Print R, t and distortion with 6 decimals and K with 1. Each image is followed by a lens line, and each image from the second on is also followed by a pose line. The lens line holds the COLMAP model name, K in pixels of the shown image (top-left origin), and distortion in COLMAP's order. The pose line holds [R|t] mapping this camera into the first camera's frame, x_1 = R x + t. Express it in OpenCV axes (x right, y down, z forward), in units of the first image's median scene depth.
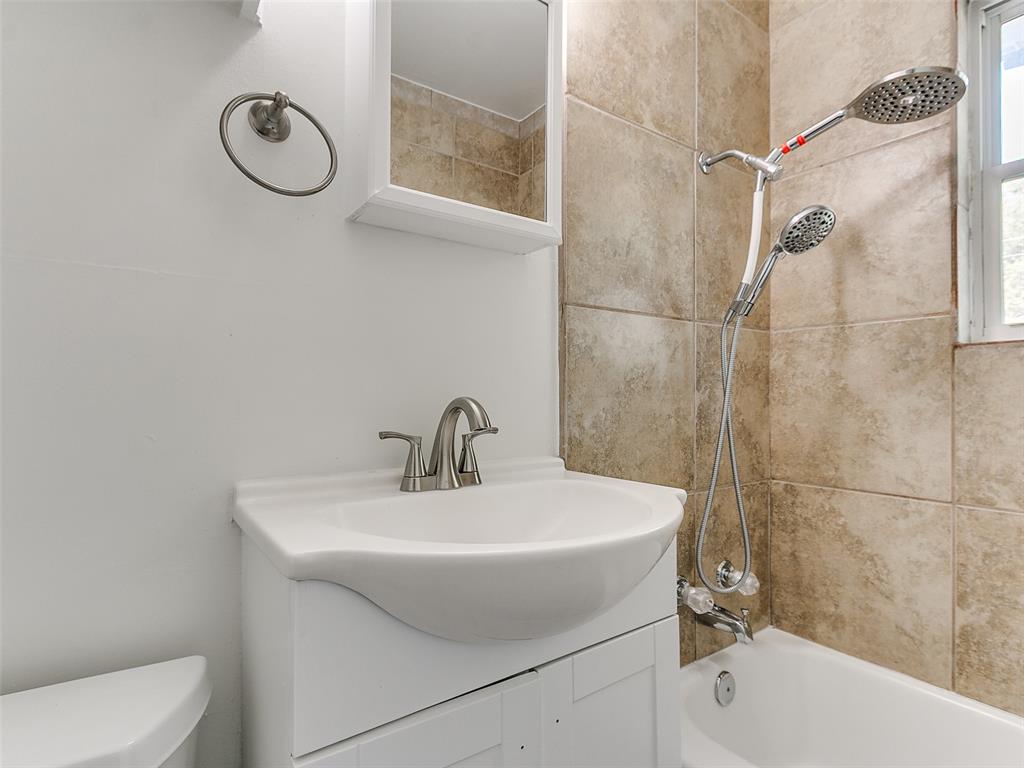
lens RADIAL K [[531.8, 0, 511.8], [0, 531.8, 393.9], [0, 0, 1]] dist [0.006837, -0.010554]
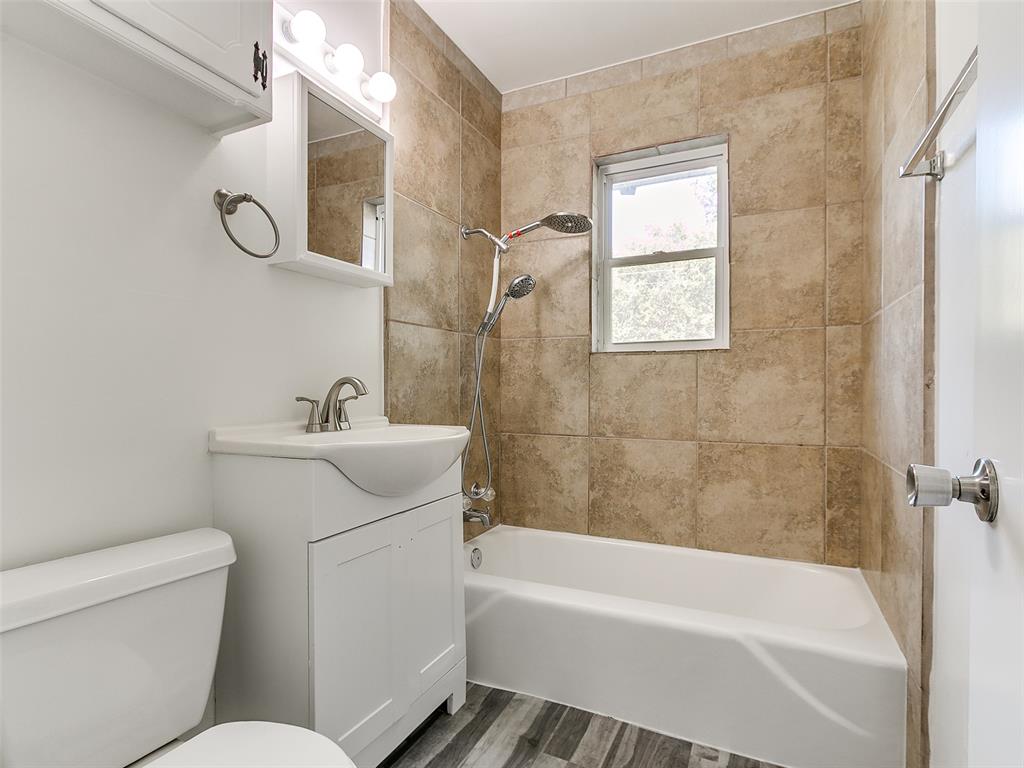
lens RADIAL K [[531.8, 0, 511.8], [0, 531.8, 393.9], [0, 0, 1]] dist [0.006837, -0.010554]
pose [[0.883143, -0.005946, 0.469067, -0.277537], [-0.002837, 0.999834, 0.018016, 0.019373], [-0.469096, -0.017241, 0.882979, -0.502975]]
